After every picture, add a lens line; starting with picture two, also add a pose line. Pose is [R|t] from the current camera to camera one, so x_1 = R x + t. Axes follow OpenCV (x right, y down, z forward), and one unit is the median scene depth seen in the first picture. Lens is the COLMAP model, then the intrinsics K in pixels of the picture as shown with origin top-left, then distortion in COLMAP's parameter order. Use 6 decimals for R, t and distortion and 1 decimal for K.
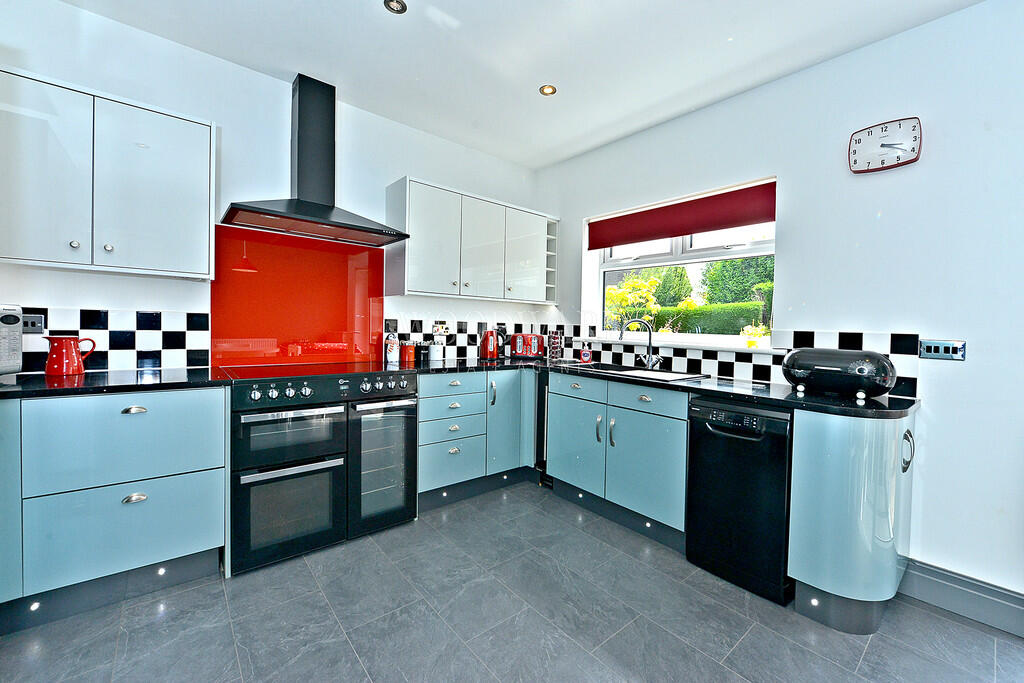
lens RADIAL K [[405.3, 0, 514.9], [0, 405.3, 337.4], [0, 0, 1]] dist [-0.011129, -0.000154]
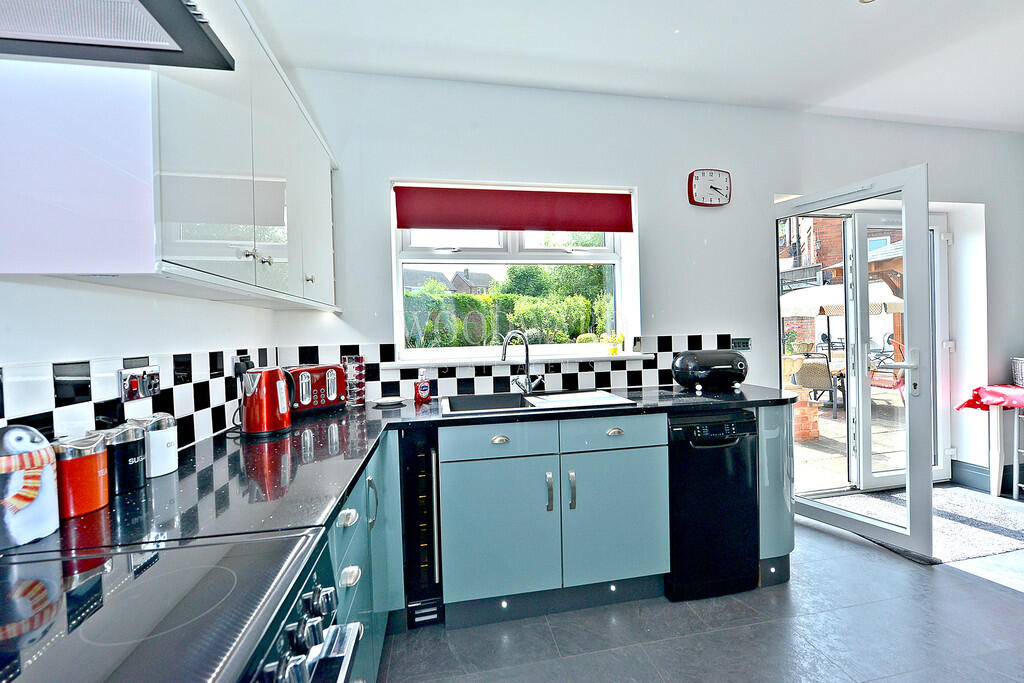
lens RADIAL K [[413.8, 0, 513.2], [0, 413.8, 337.5], [0, 0, 1]] dist [0.001011, 0.000264]
pose [[0.496657, -0.051266, 0.866432, -0.424740], [0.066451, 0.997570, 0.020935, -0.055569], [-0.865399, 0.047178, 0.498857, 0.698446]]
